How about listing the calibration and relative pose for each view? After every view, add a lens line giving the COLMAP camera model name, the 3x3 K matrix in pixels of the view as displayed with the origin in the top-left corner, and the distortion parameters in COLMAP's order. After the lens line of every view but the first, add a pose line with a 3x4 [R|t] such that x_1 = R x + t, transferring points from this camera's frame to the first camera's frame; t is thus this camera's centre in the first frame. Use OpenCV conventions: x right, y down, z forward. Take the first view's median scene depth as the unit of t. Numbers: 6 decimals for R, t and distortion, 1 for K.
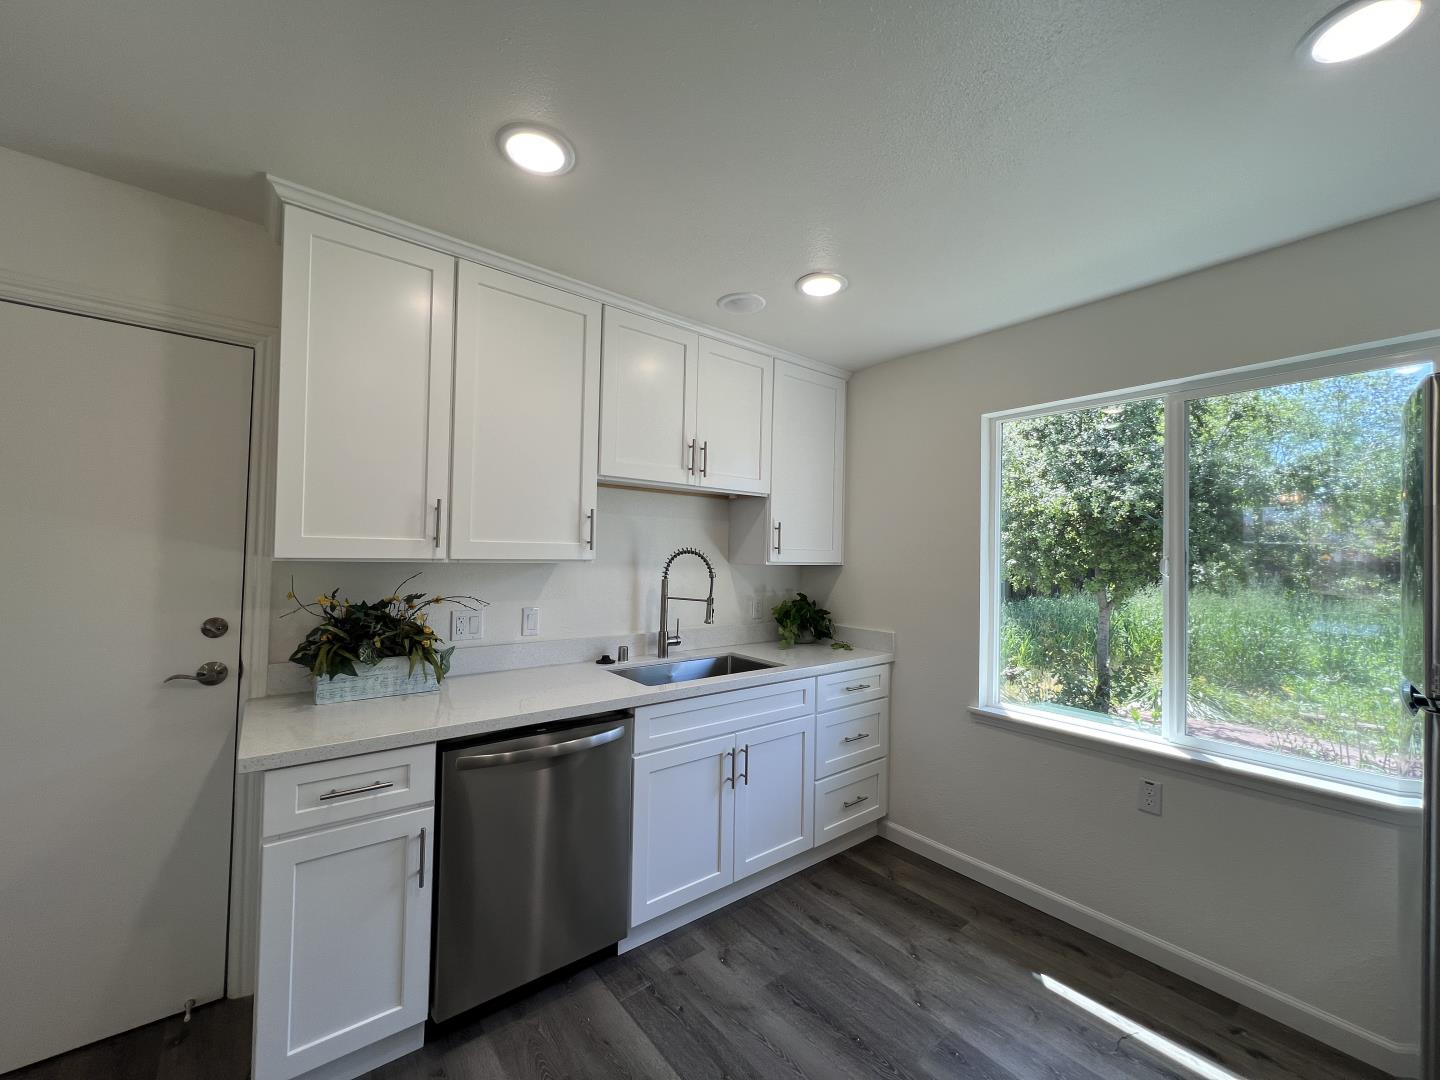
lens RADIAL K [[576.0, 0, 722.8], [0, 576.0, 543.7], [0, 0, 1]] dist [-0.002826, 0.000962]
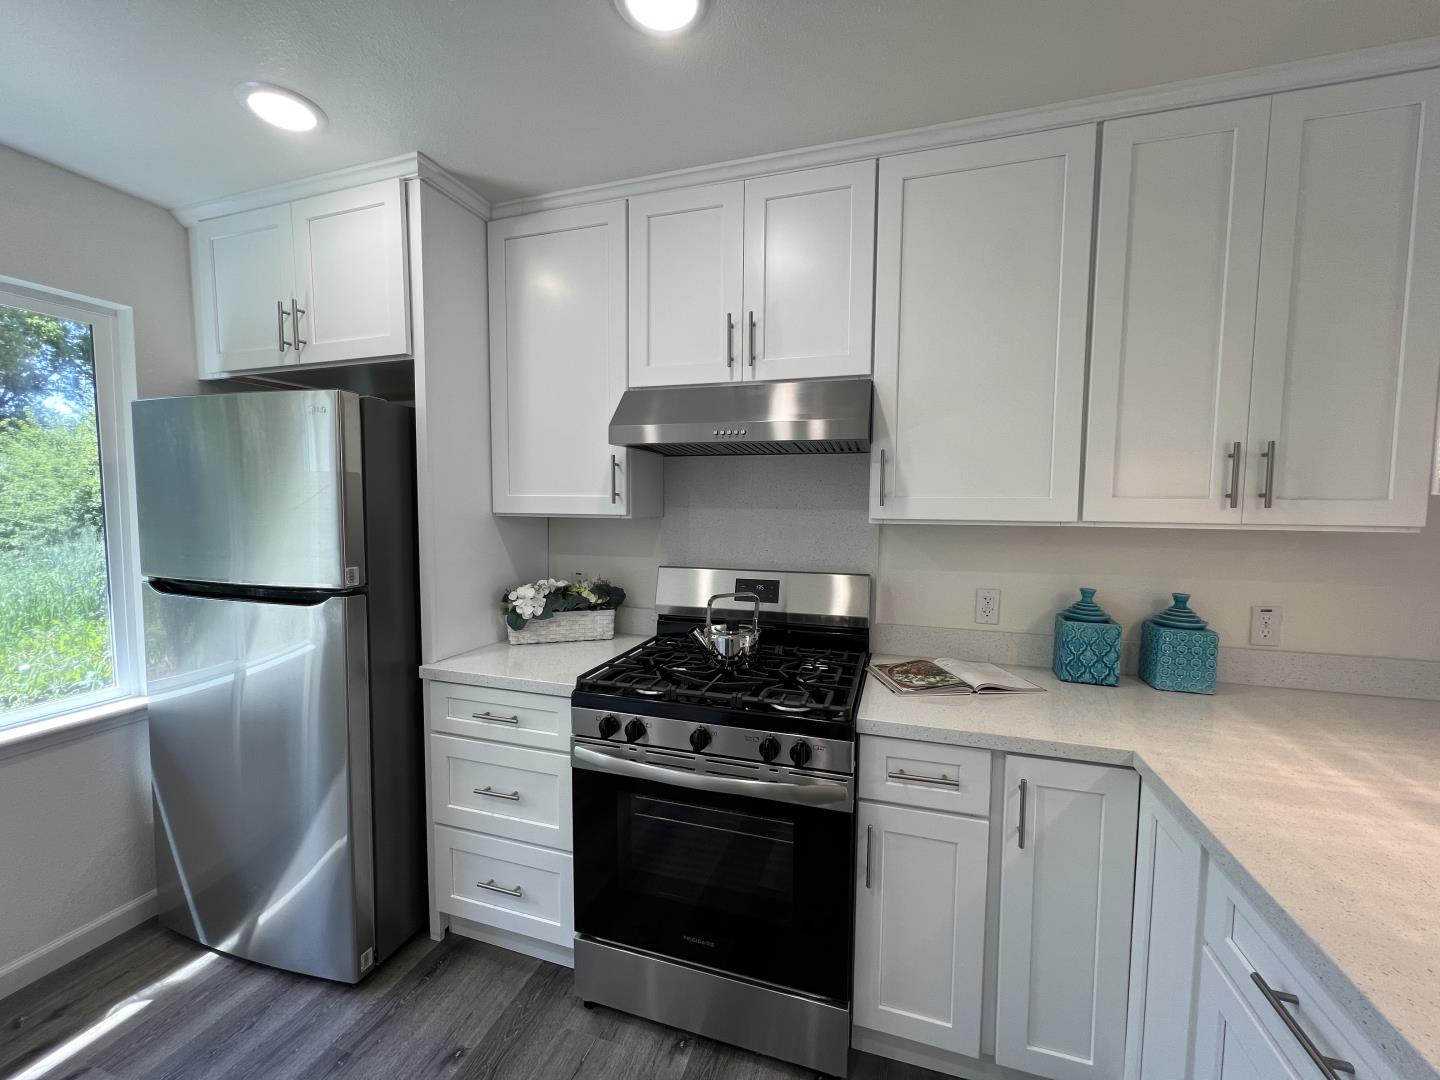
lens RADIAL K [[576.0, 0, 719.3], [0, 576.0, 544.2], [0, 0, 1]] dist [-0.002826, 0.000962]
pose [[-0.549287, -0.085285, 0.831270, -0.300953], [-0.033265, 0.996221, 0.080227, -0.009202], [-0.834972, 0.016415, -0.550048, 0.421363]]
